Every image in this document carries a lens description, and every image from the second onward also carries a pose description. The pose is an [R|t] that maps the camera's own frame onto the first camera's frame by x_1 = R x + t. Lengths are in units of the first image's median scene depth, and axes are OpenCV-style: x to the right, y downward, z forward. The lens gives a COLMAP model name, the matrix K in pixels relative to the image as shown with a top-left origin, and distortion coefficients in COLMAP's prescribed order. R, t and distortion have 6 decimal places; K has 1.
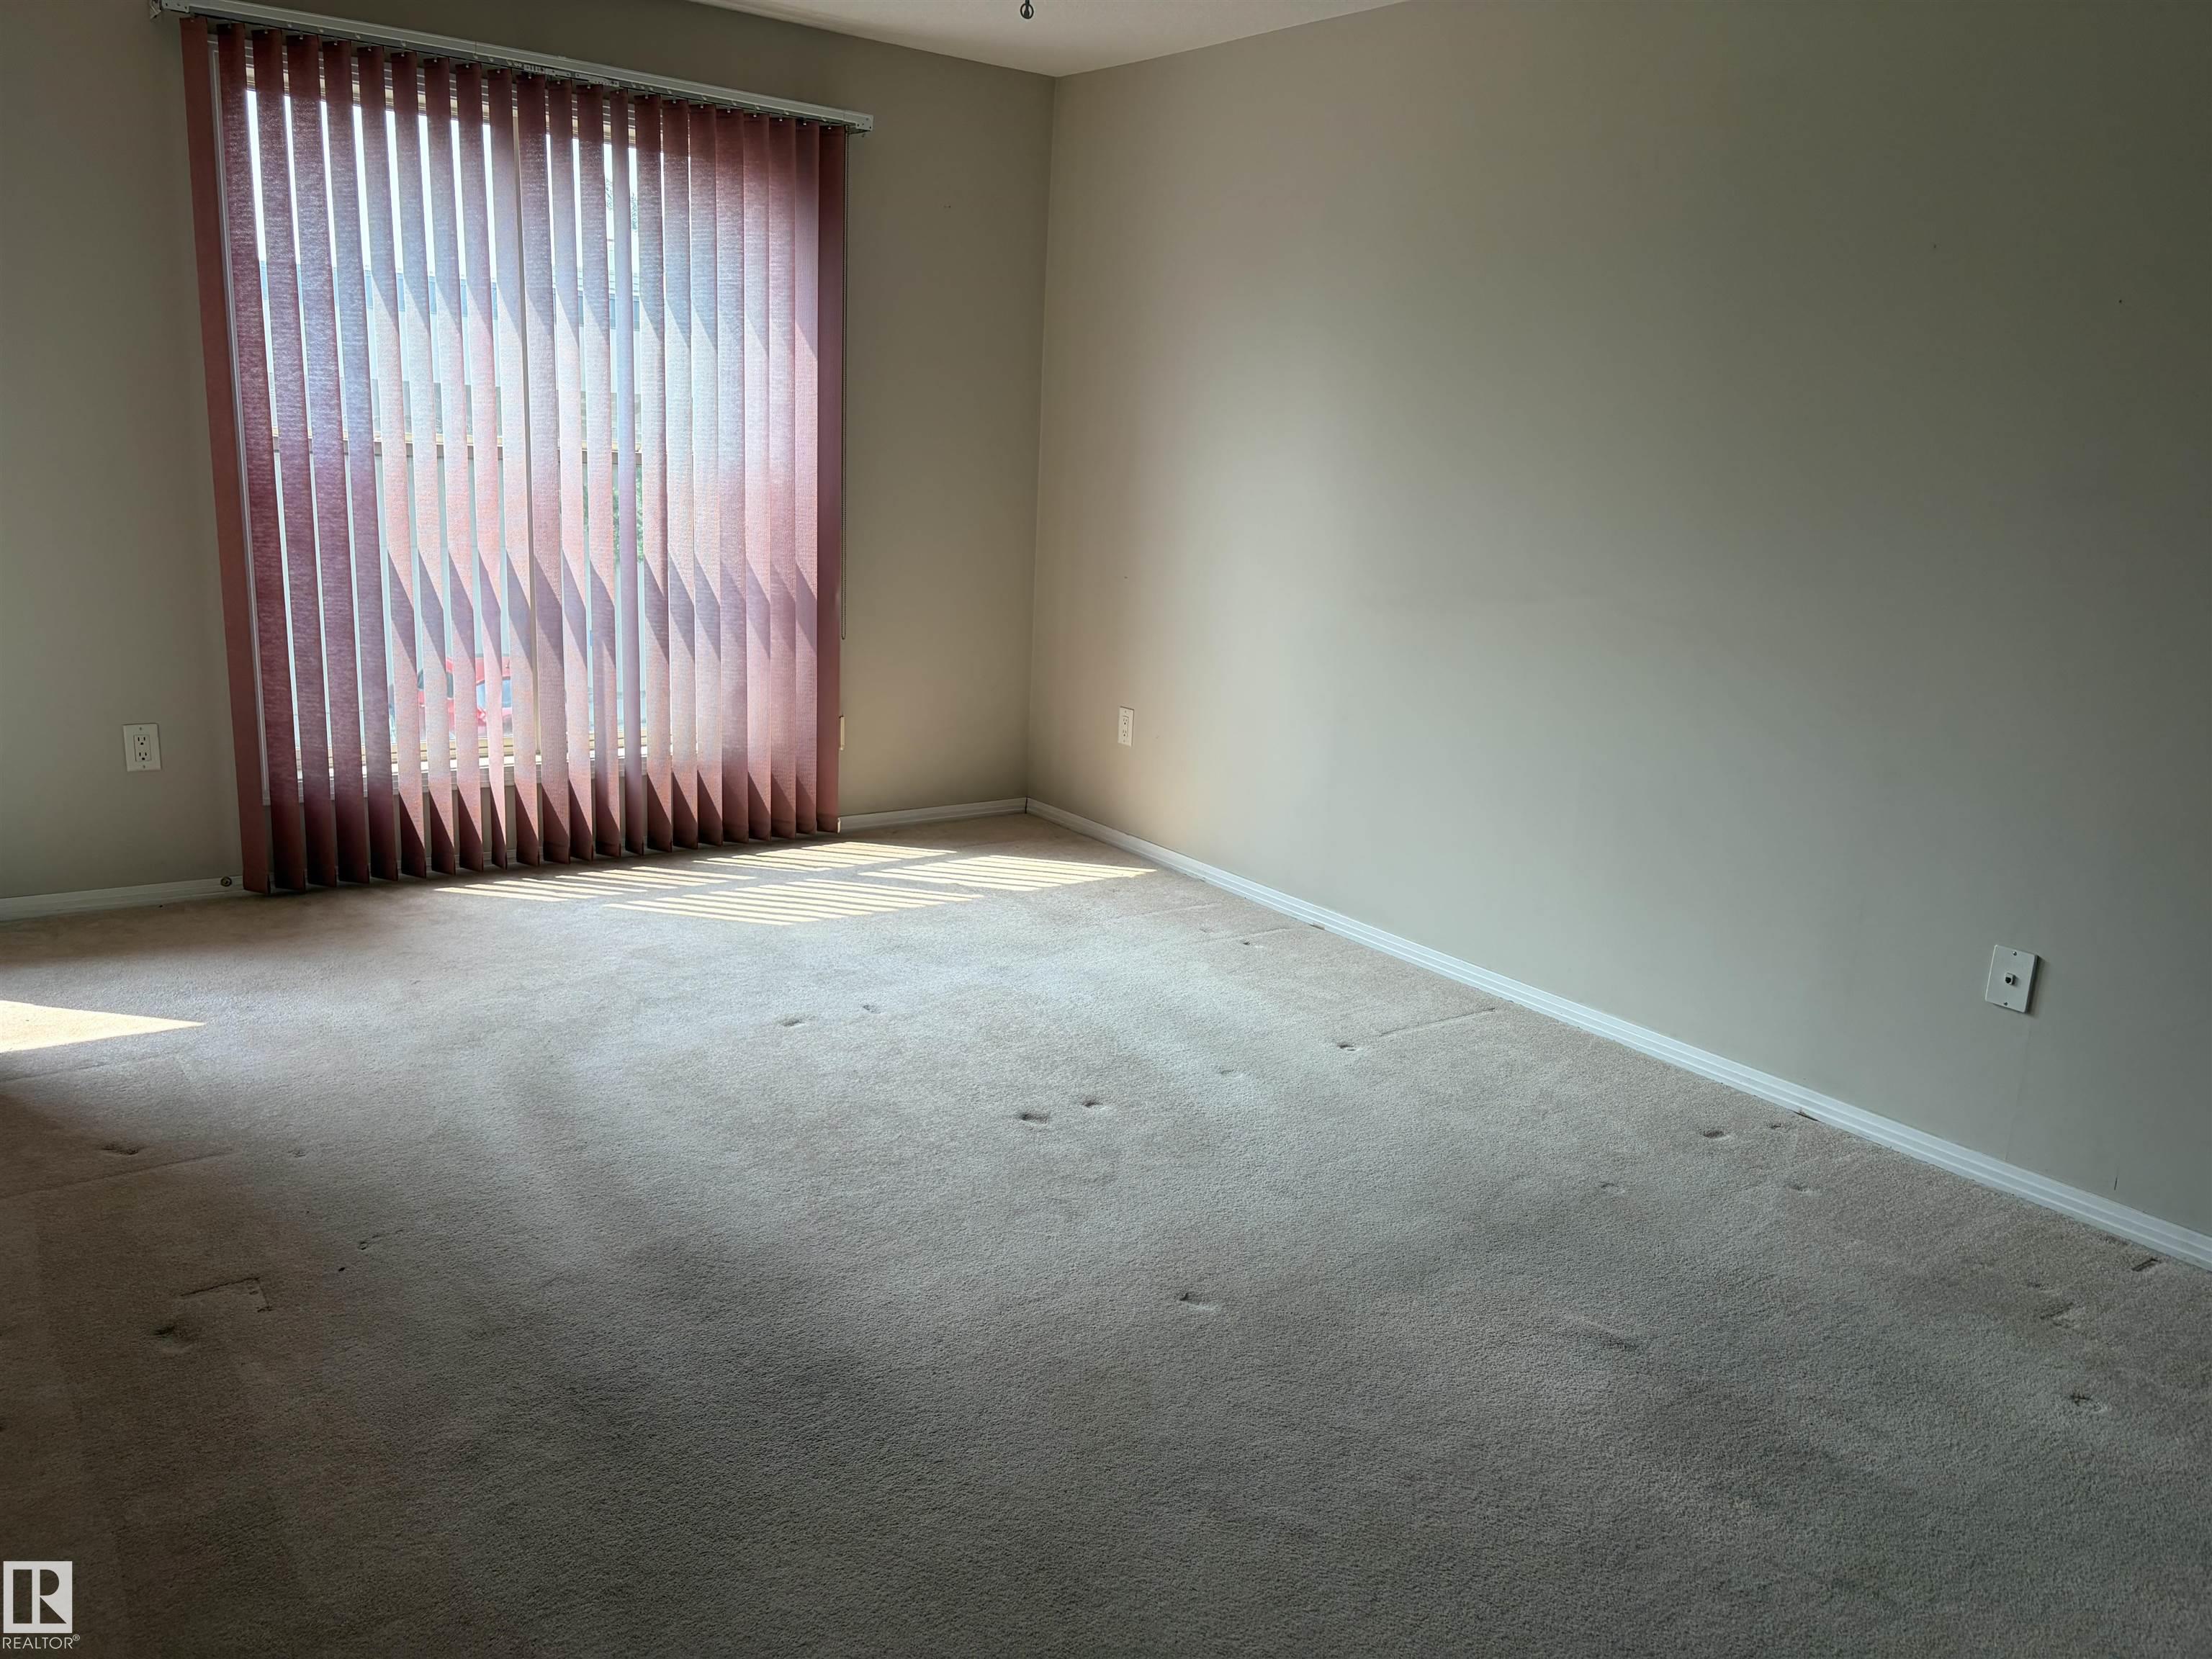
lens RADIAL K [[1683.9, 0, 1106.0], [0, 1683.9, 829.5], [0, 0, 1]] dist [0.097385, -0.282298]
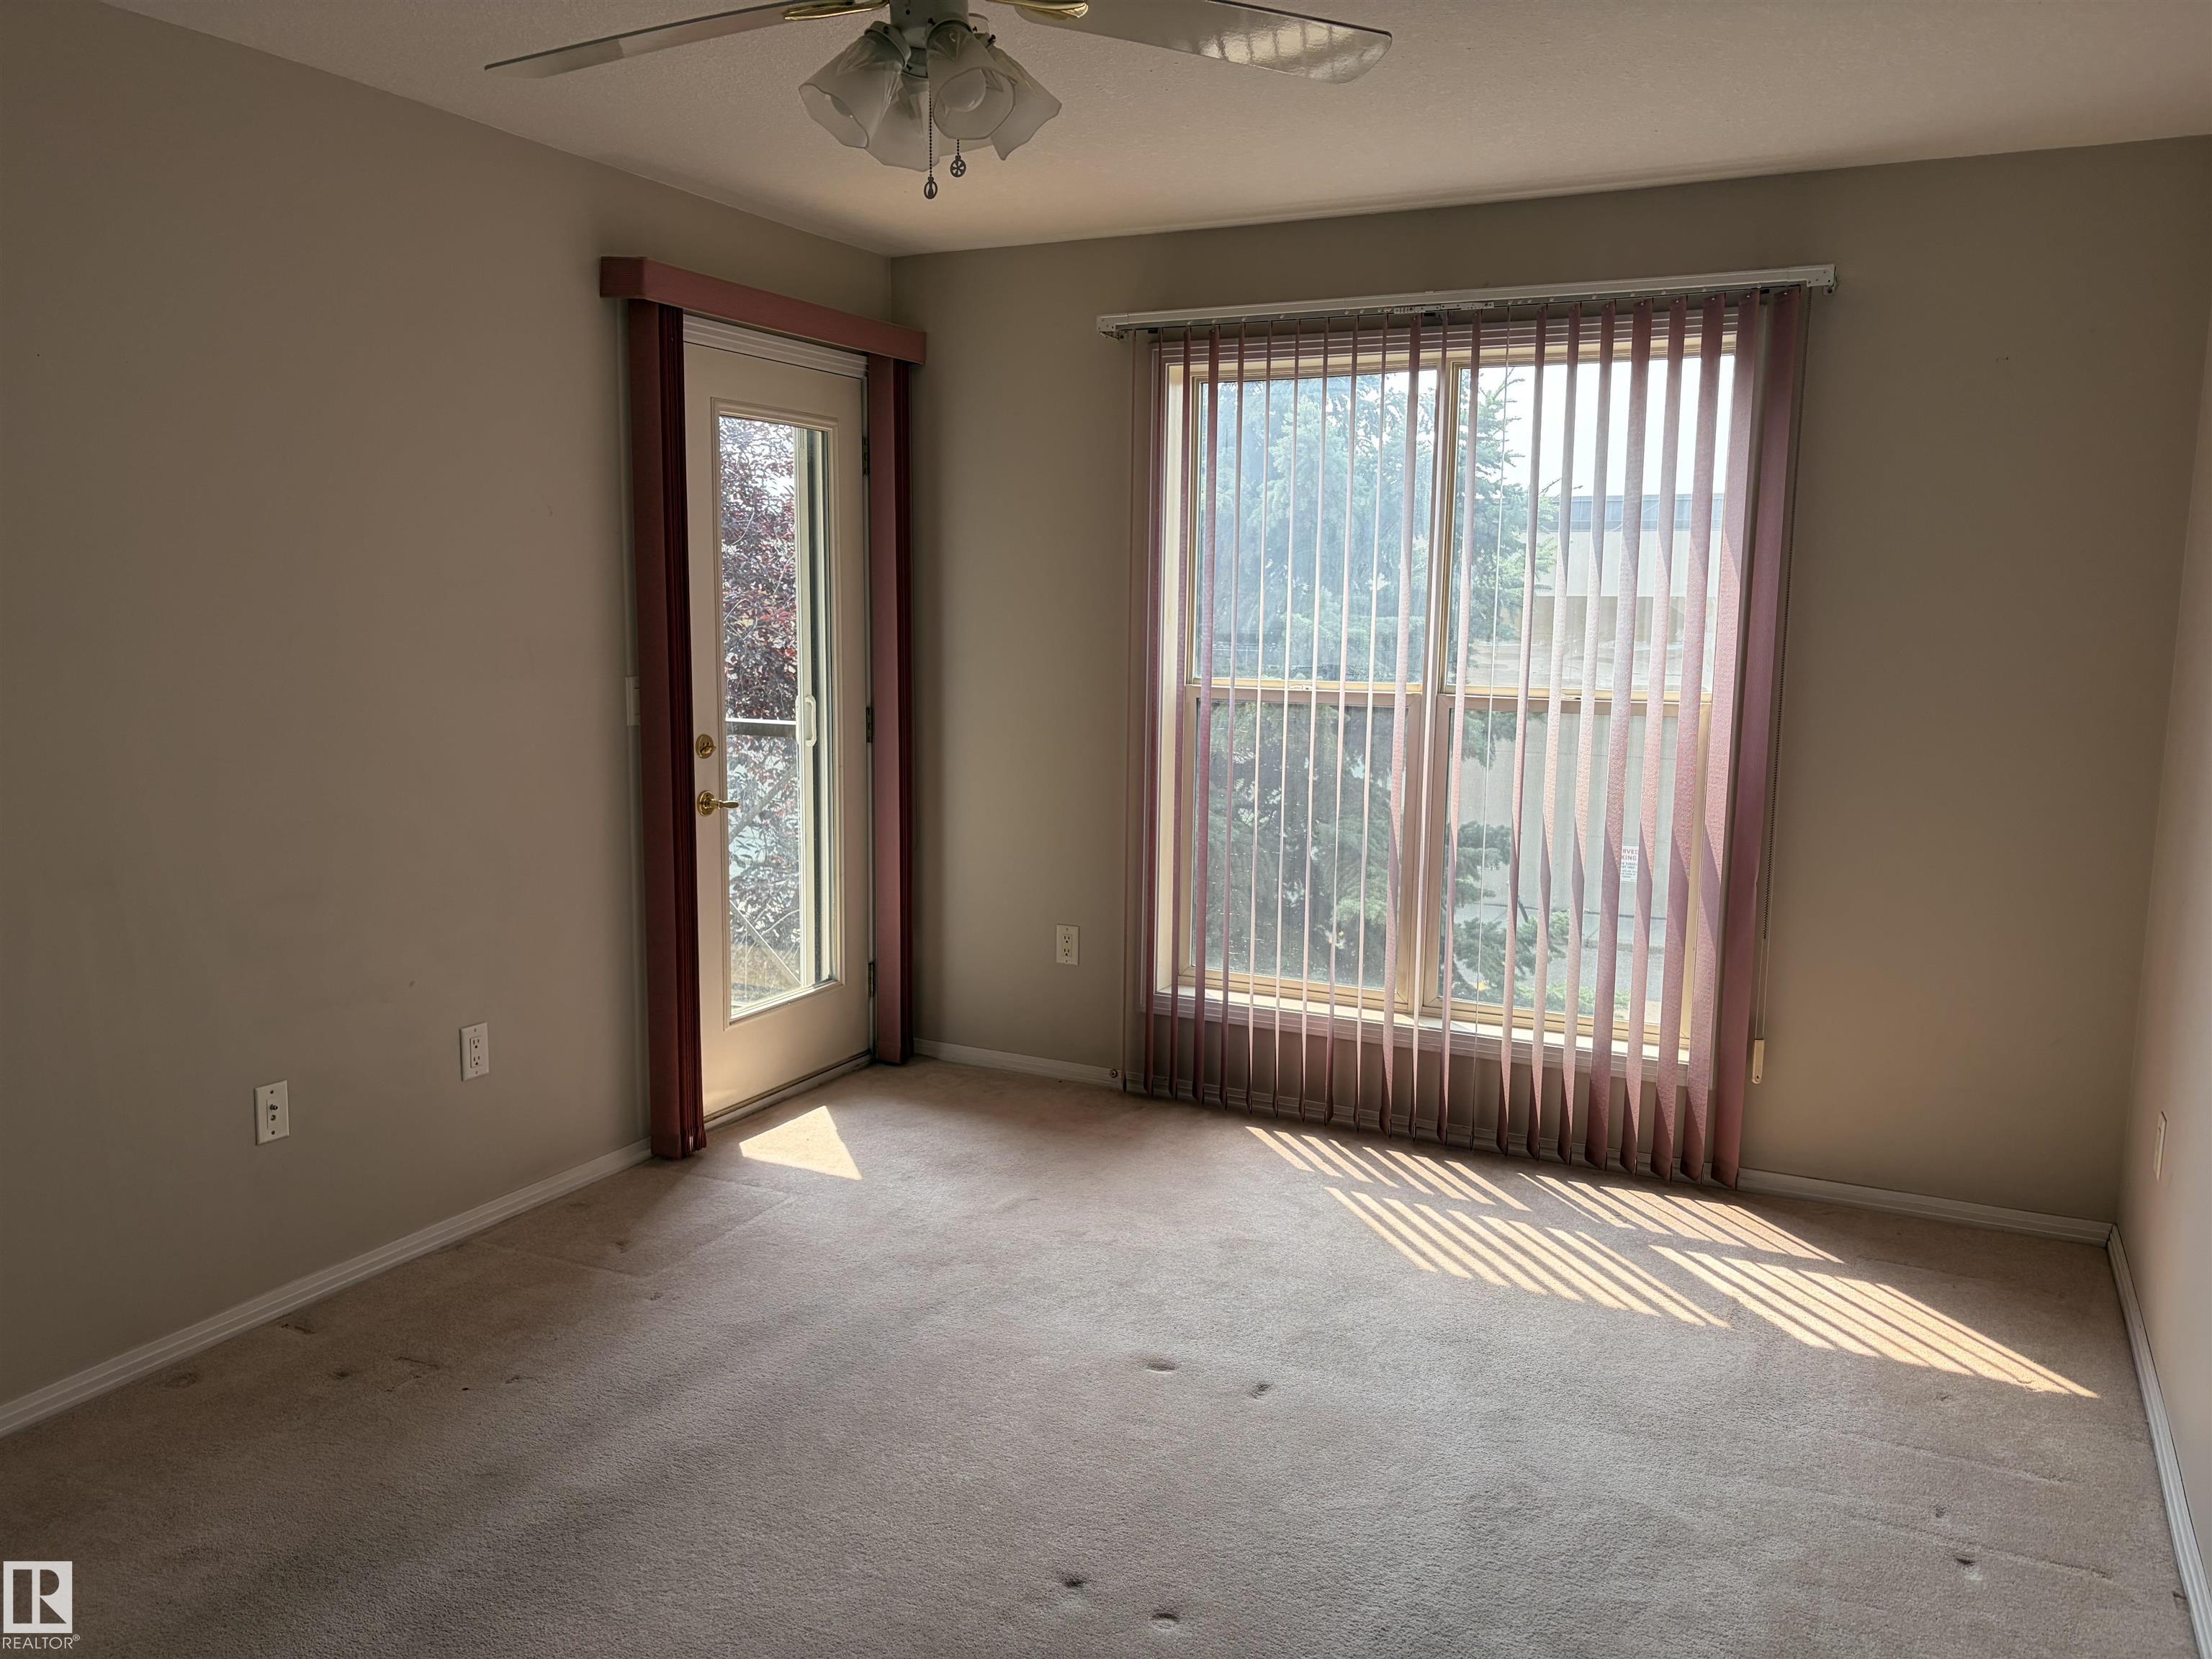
lens RADIAL K [[1656.8, 0, 1106.0], [0, 1656.8, 829.5], [0, 0, 1]] dist [0.016254, -0.007280]
pose [[0.451137, 0.076887, -0.889137, 0.406728], [-0.190879, 0.981541, -0.011972, -0.105195], [0.871803, 0.175119, 0.457485, 0.427970]]
